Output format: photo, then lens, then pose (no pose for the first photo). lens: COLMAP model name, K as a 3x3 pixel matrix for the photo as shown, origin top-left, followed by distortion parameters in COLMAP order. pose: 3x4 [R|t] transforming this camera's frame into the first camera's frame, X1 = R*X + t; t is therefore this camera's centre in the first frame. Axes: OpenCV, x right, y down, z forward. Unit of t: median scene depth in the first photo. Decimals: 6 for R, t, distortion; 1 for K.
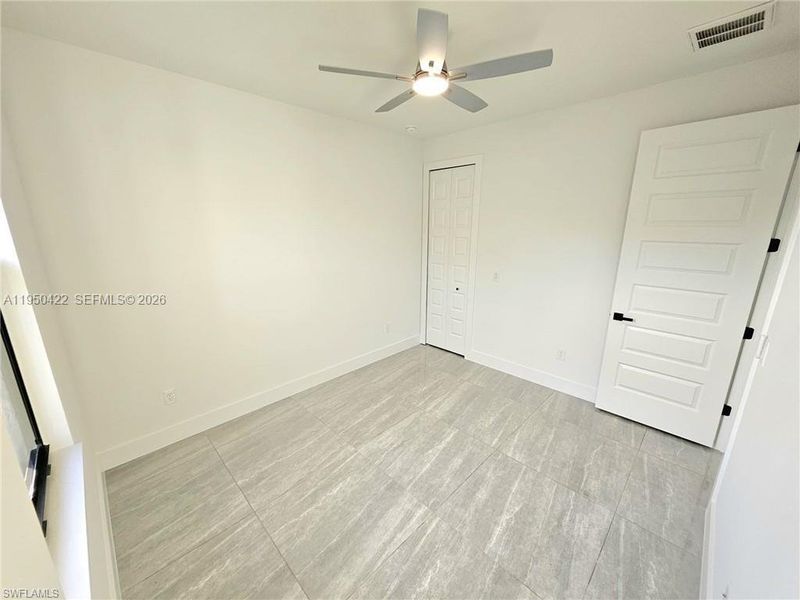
lens RADIAL K [[316.7, 0, 393.5], [0, 316.7, 300.8], [0, 0, 1]] dist [0.000887, -0.000131]
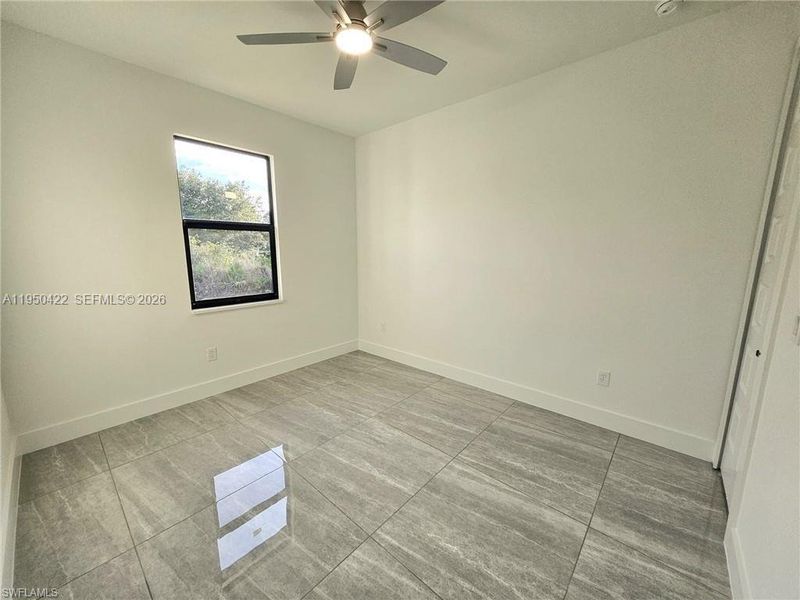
lens RADIAL K [[316.7, 0, 393.5], [0, 316.7, 300.8], [0, 0, 1]] dist [0.000887, -0.000131]
pose [[0.057444, 0.171995, -0.983421, 0.816925], [-0.243563, 0.957698, 0.153269, -0.078017], [0.968183, 0.230720, 0.096906, 0.830900]]
